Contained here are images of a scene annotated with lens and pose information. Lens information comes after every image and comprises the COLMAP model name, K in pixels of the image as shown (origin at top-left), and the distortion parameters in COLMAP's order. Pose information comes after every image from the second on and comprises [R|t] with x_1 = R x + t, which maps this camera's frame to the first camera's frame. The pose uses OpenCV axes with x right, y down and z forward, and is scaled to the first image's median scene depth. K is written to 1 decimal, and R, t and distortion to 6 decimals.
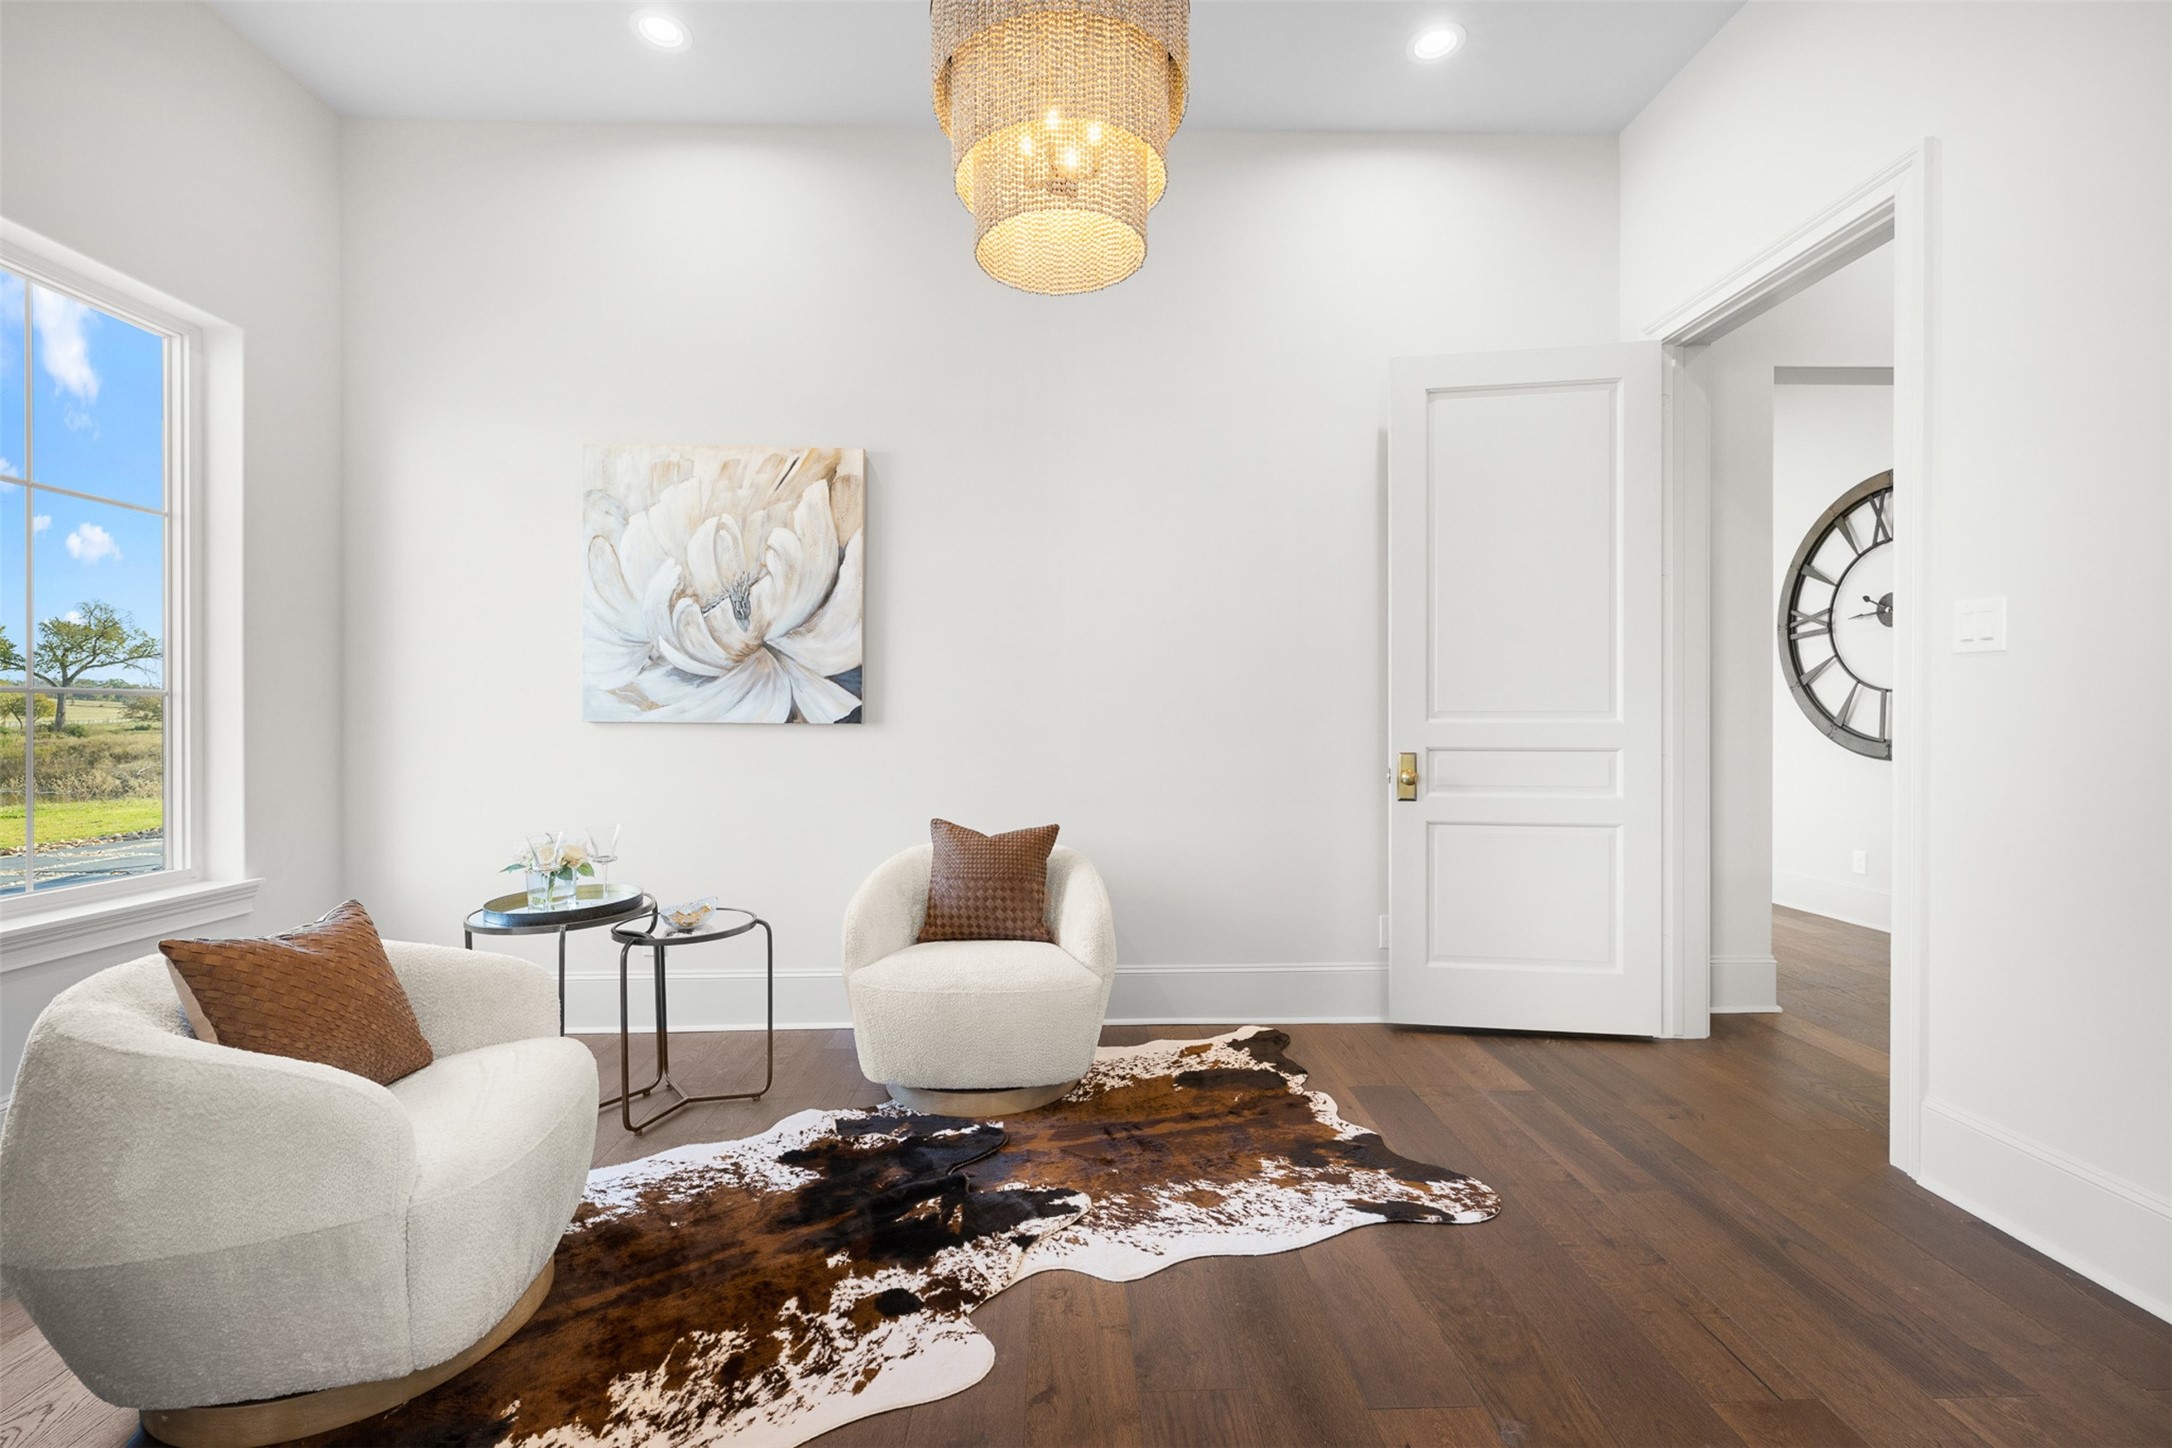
lens RADIAL K [[933.2, 0, 1086.4], [0, 933.2, 721.0], [0, 0, 1]] dist [0.000570, 0.000038]
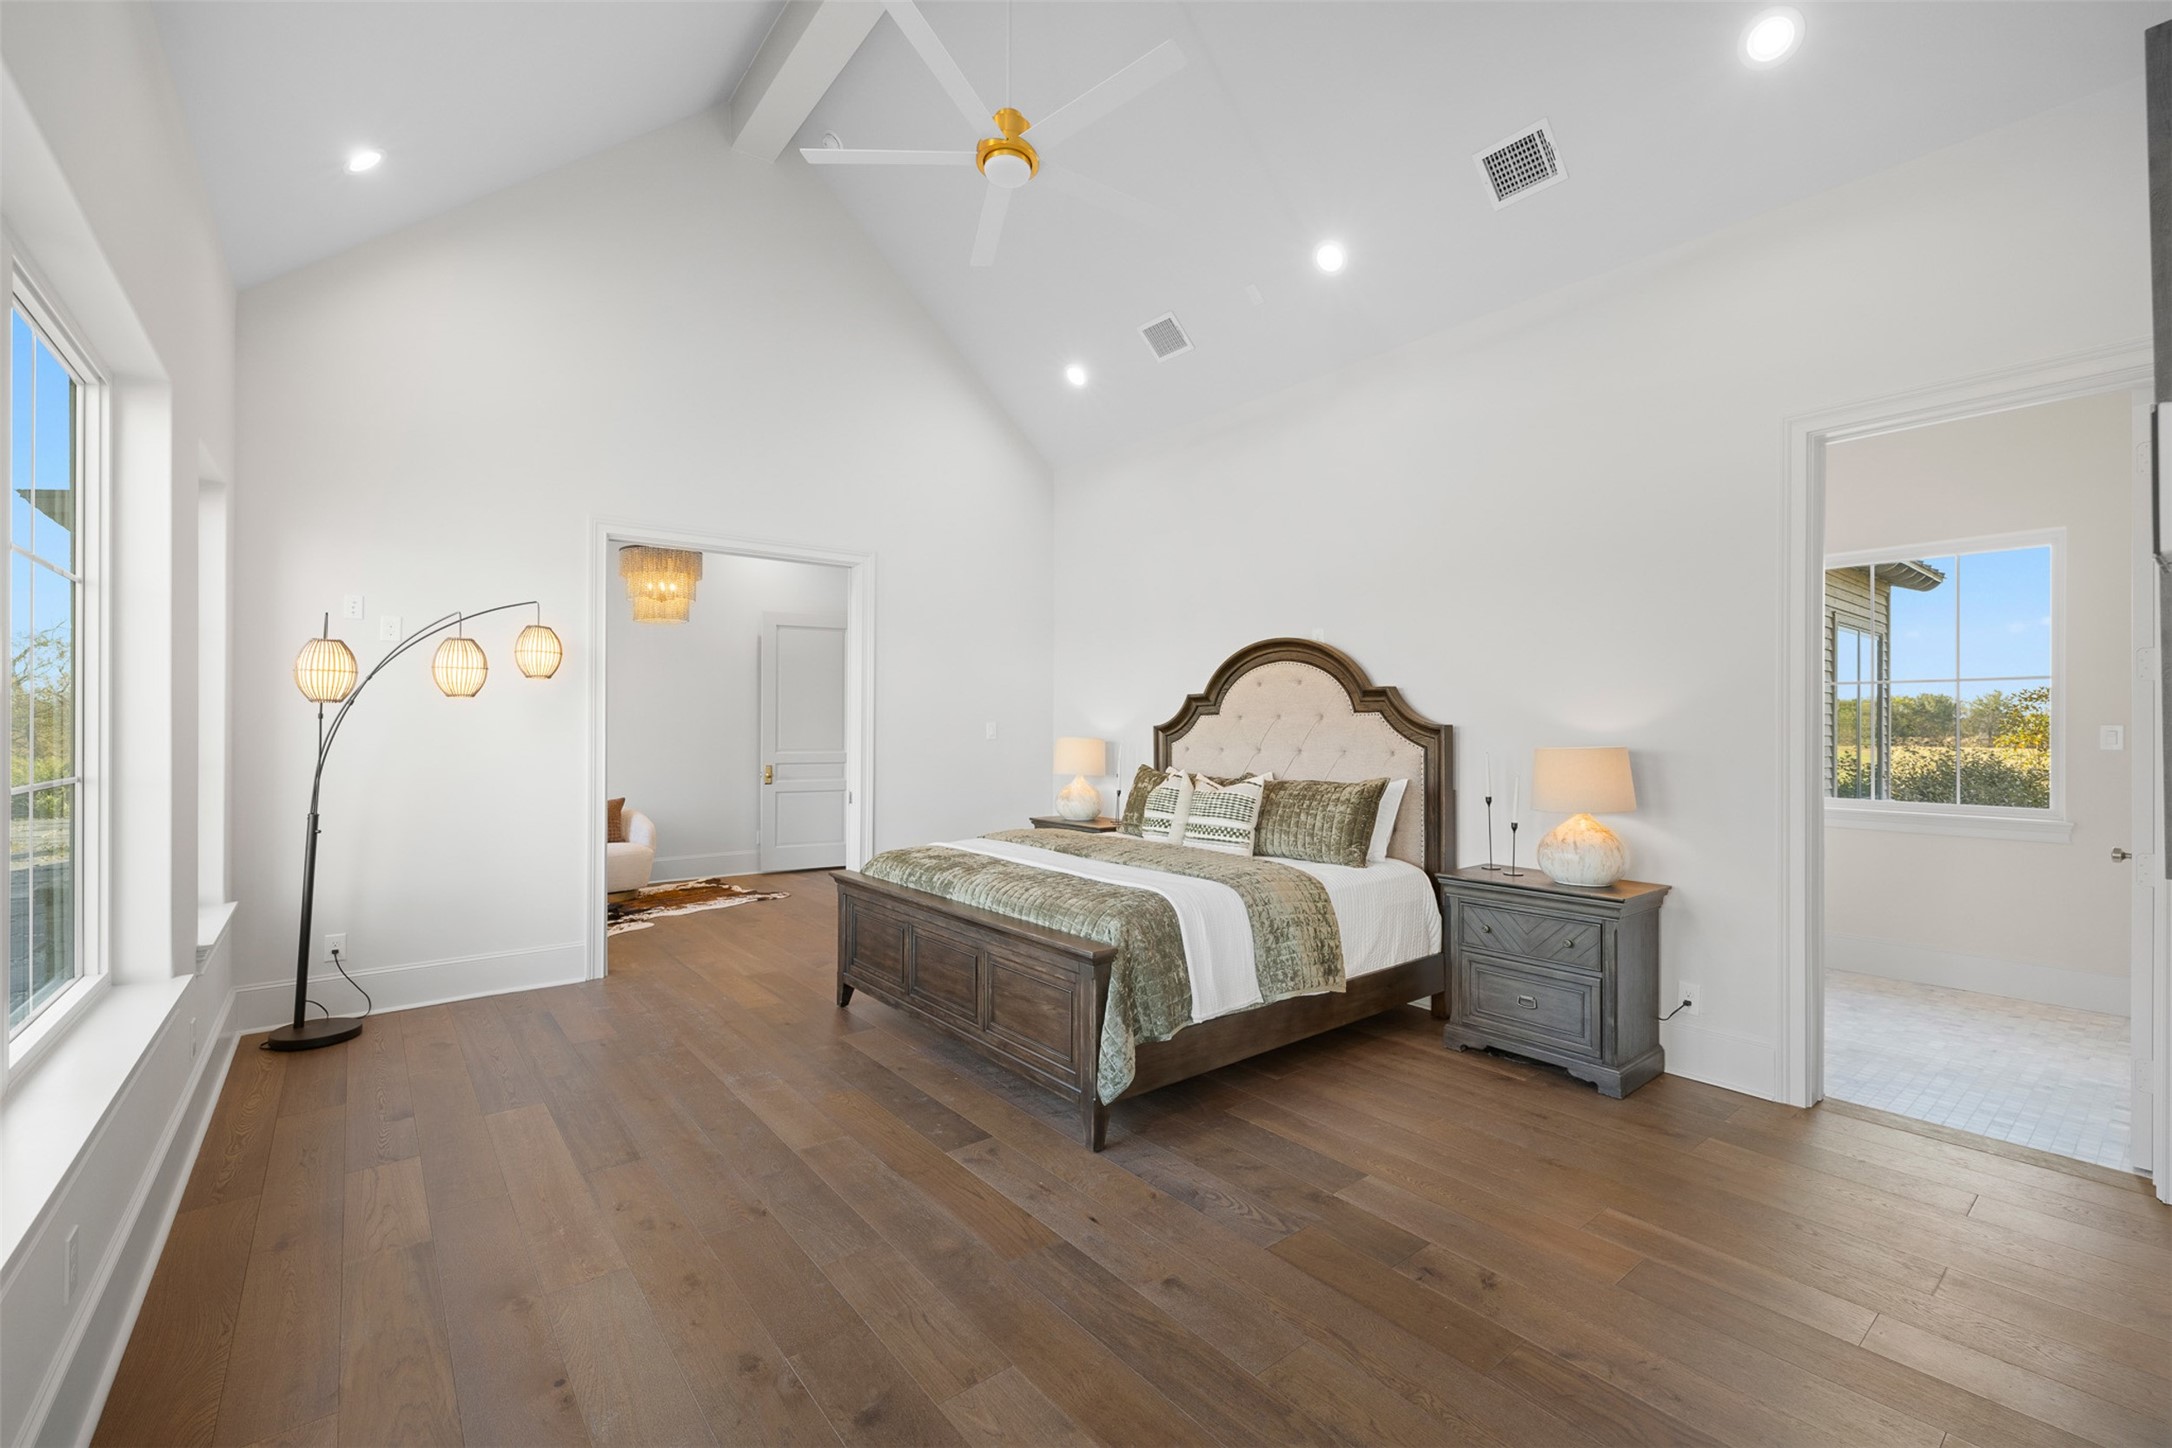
lens RADIAL K [[933.2, 0, 1085.2], [0, 933.2, 731.0], [0, 0, 1]] dist [0.000570, 0.000038]
pose [[0.795667, 0.002989, 0.605726, -0.517537], [0.000014, 0.999988, -0.004953, -0.048388], [-0.605734, 0.003950, 0.795658, -1.568701]]
